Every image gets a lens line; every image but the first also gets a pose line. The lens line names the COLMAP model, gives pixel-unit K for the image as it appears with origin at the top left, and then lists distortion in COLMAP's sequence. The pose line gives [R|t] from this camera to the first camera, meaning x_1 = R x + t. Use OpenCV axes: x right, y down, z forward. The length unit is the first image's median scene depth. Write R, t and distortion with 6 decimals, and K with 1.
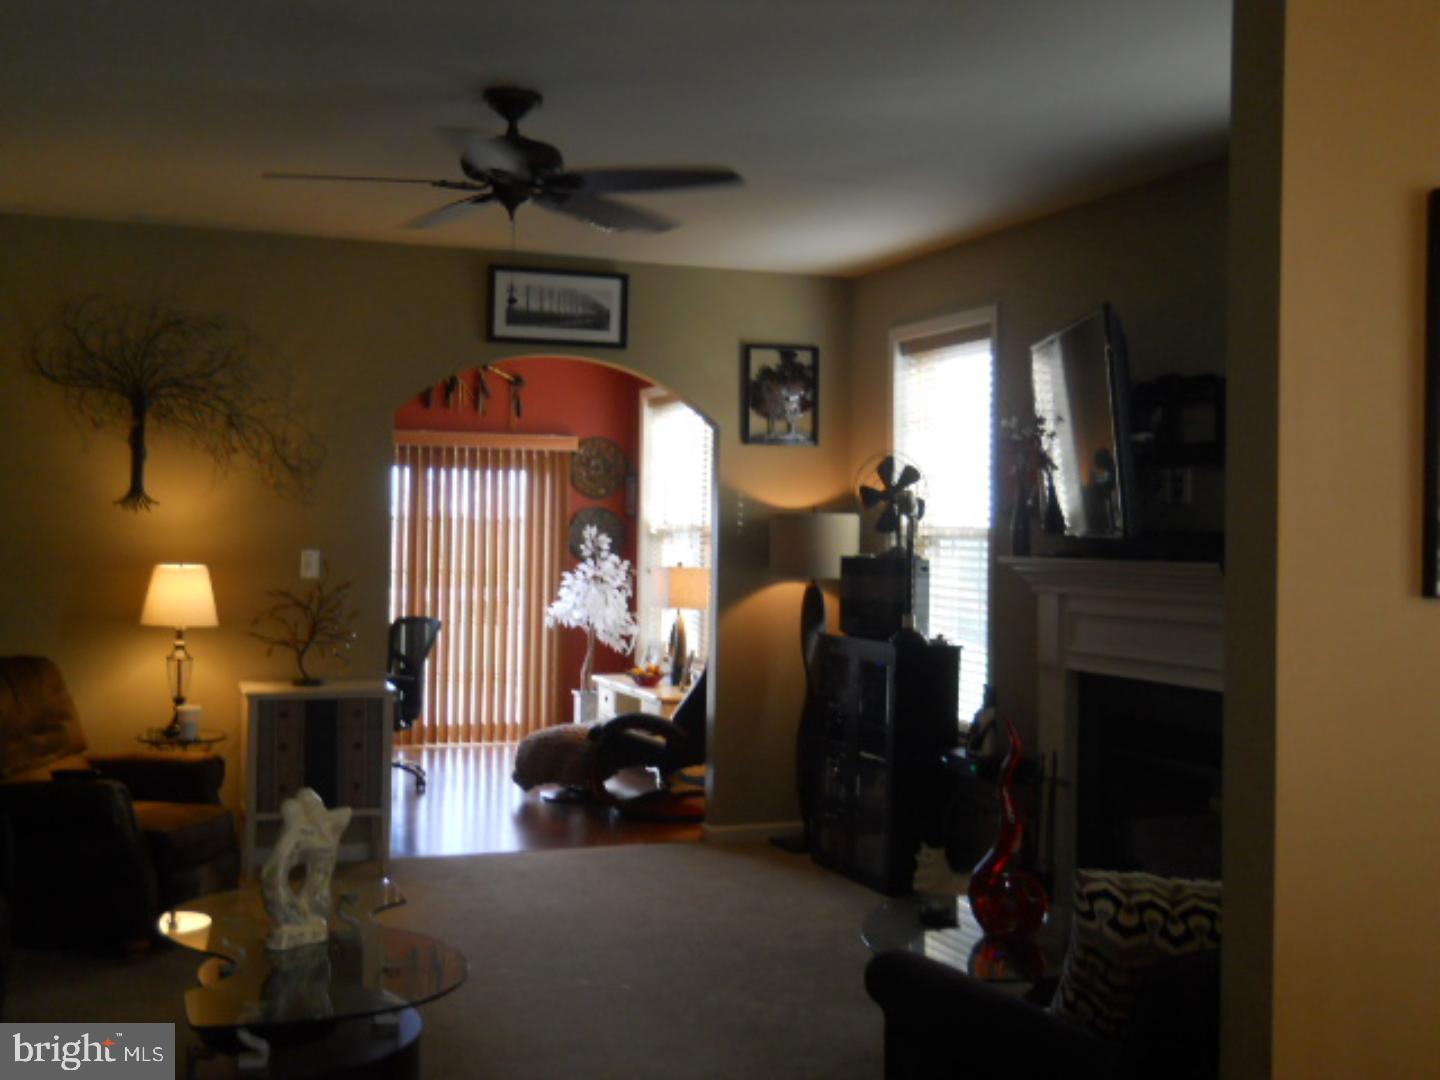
lens RADIAL K [[1620.5, 0, 720.0], [0, 1620.5, 540.0], [0, 0, 1]] dist [-0.061306, -0.001671]
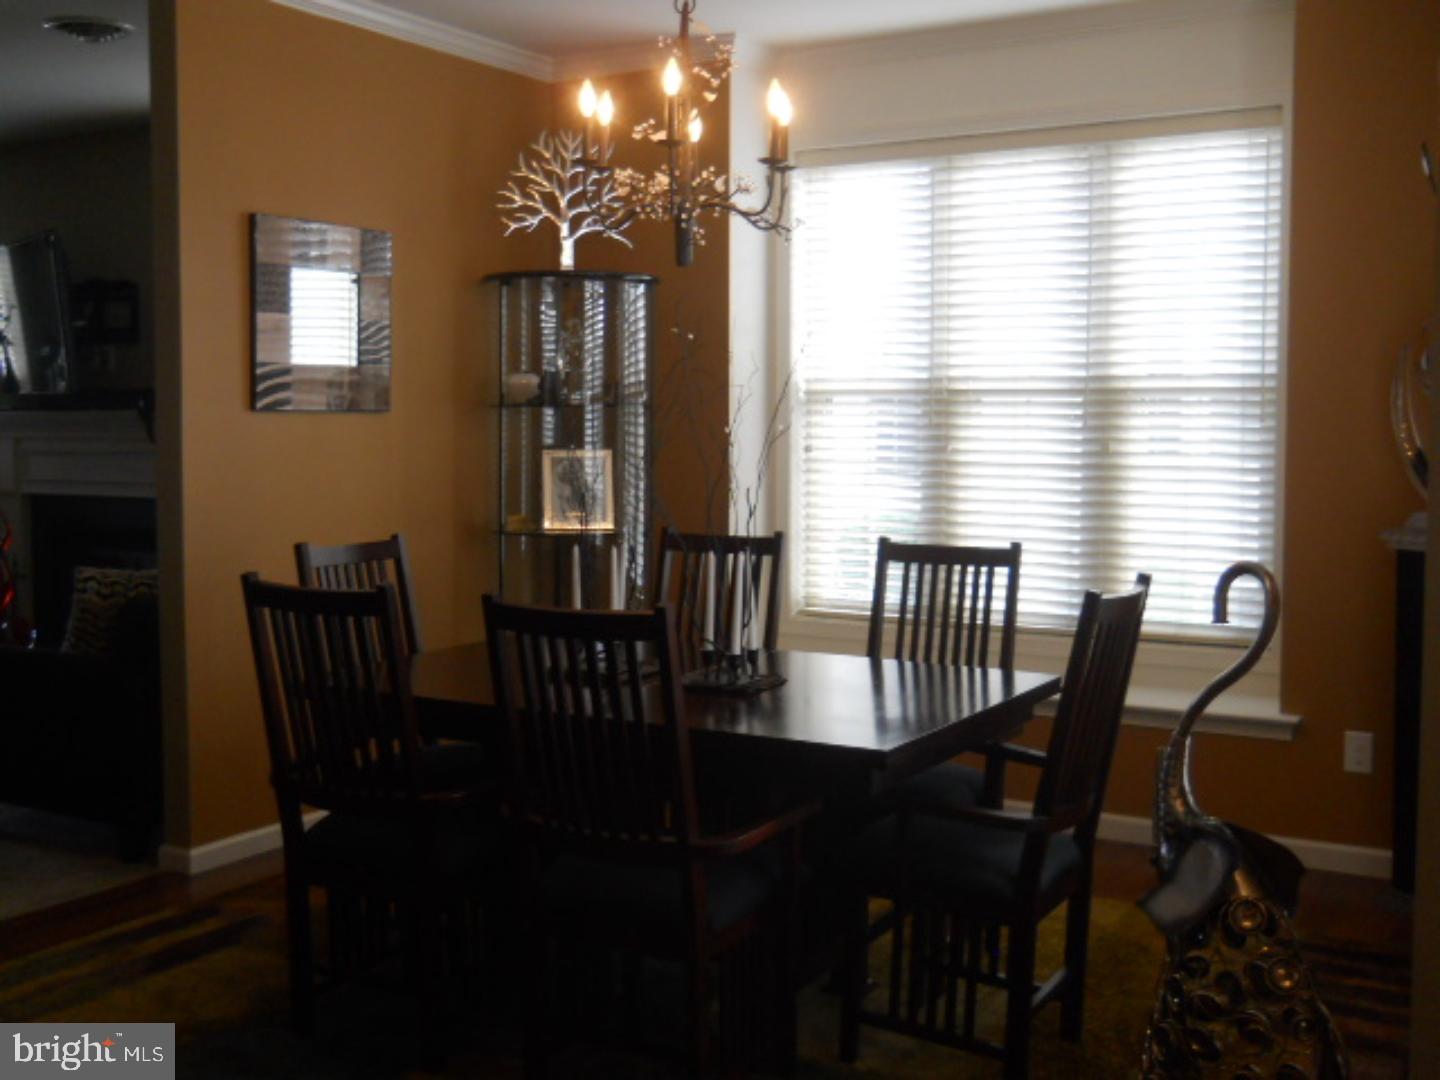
lens RADIAL K [[1620.5, 0, 720.0], [0, 1620.5, 540.0], [0, 0, 1]] dist [-0.061306, -0.001671]
pose [[0.788985, -0.054948, 0.611951, -0.312217], [0.005523, 0.996587, 0.082364, 0.025241], [-0.614388, -0.061604, 0.786595, -0.878075]]
